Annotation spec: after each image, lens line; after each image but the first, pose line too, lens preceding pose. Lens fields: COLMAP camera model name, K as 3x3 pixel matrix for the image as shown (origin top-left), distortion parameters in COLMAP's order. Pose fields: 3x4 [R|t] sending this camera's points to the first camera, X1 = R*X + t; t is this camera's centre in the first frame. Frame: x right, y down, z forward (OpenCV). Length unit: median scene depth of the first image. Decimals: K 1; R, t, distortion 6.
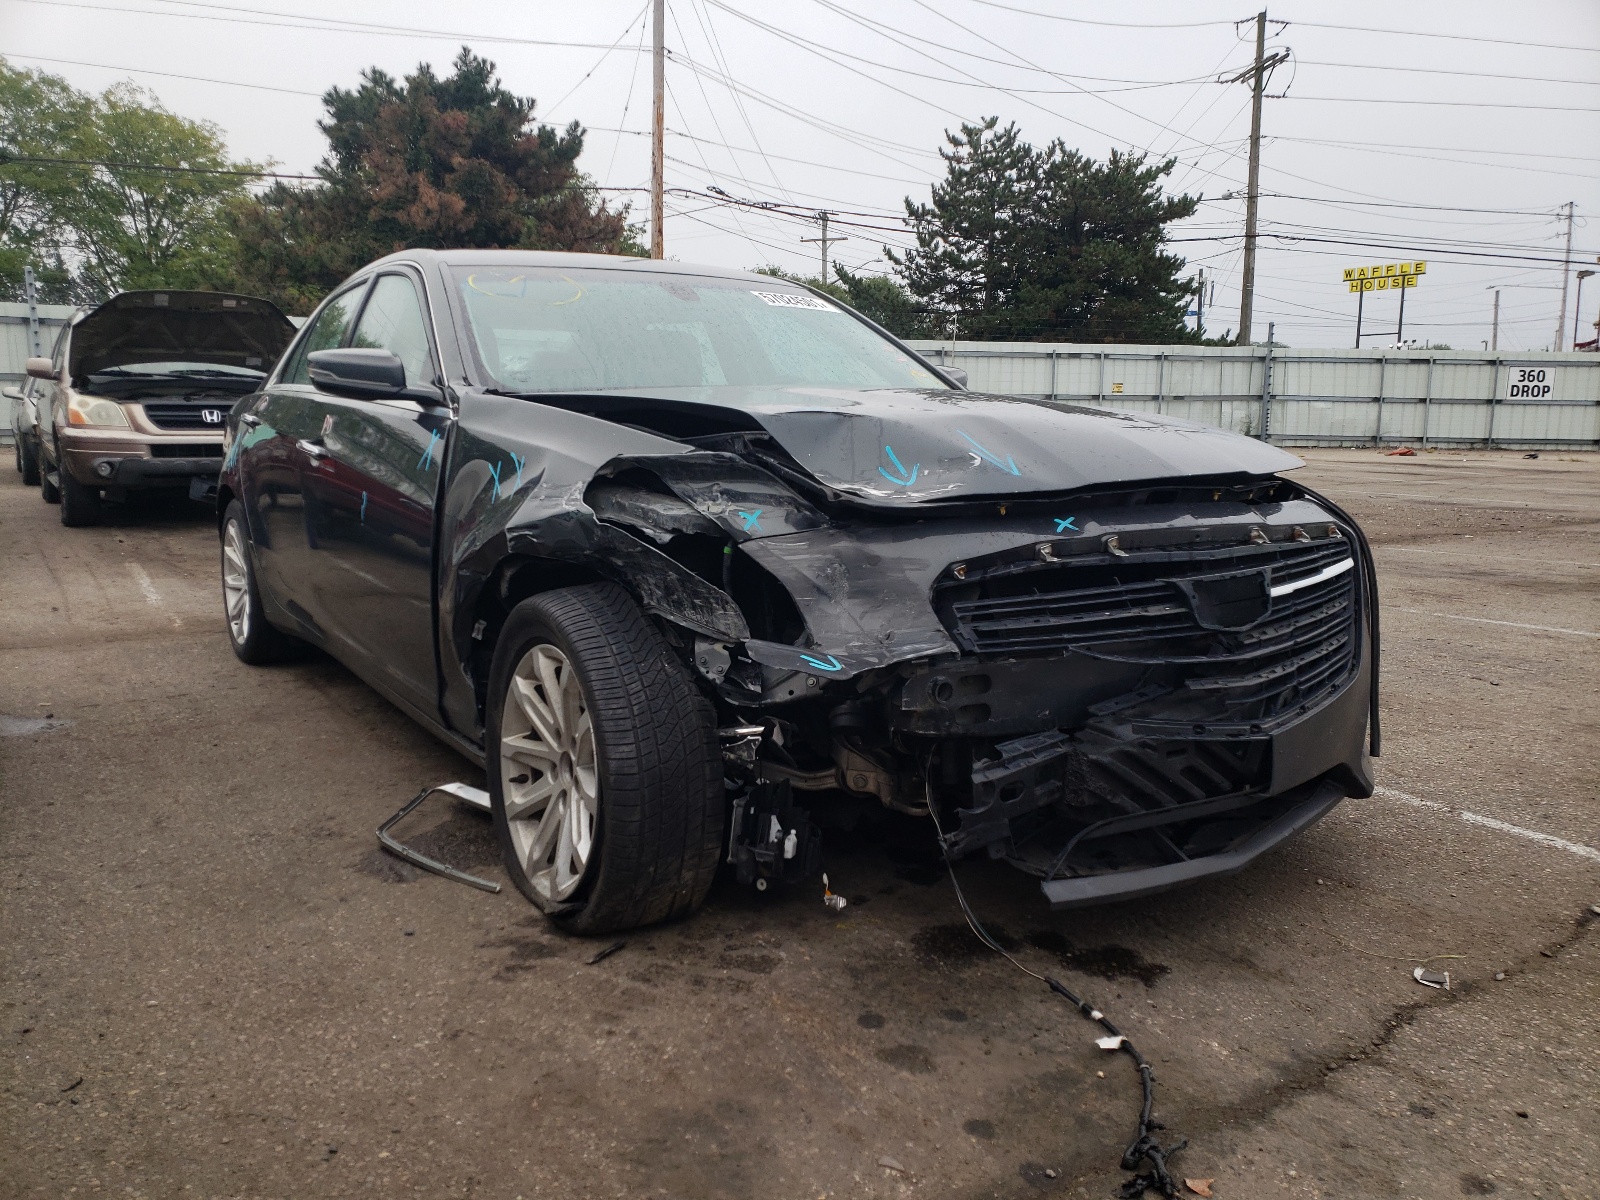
lens RADIAL K [[1378.2, 0, 800.0], [0, 1378.2, 600.0], [0, 0, 1]] dist [0.084656, -0.137564]
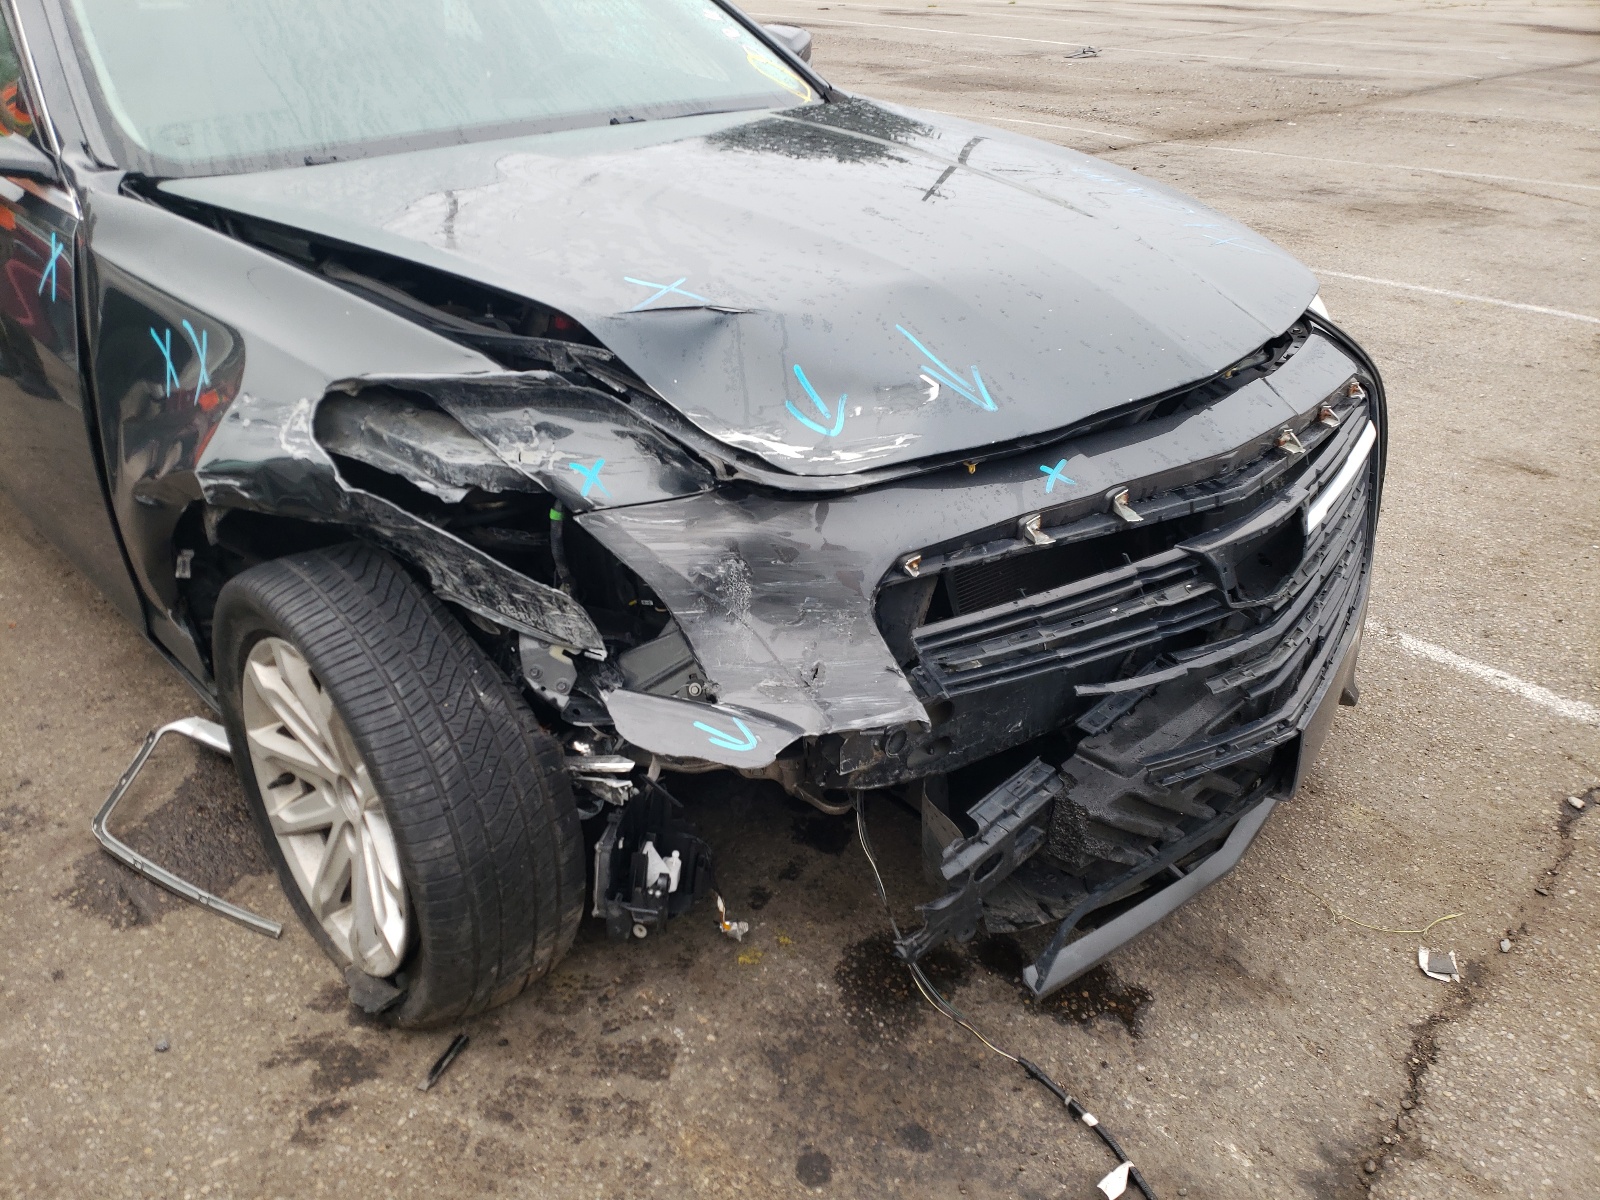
lens RADIAL K [[1296.1, 0, 800.0], [0, 1296.1, 600.0], [0, 0, 1]] dist [0.028237, -0.012031]
pose [[0.983564, -0.084393, 0.159621, -0.040904], [0.019397, 0.928315, 0.371288, -0.235126], [-0.179512, -0.362090, 0.914695, 0.404170]]
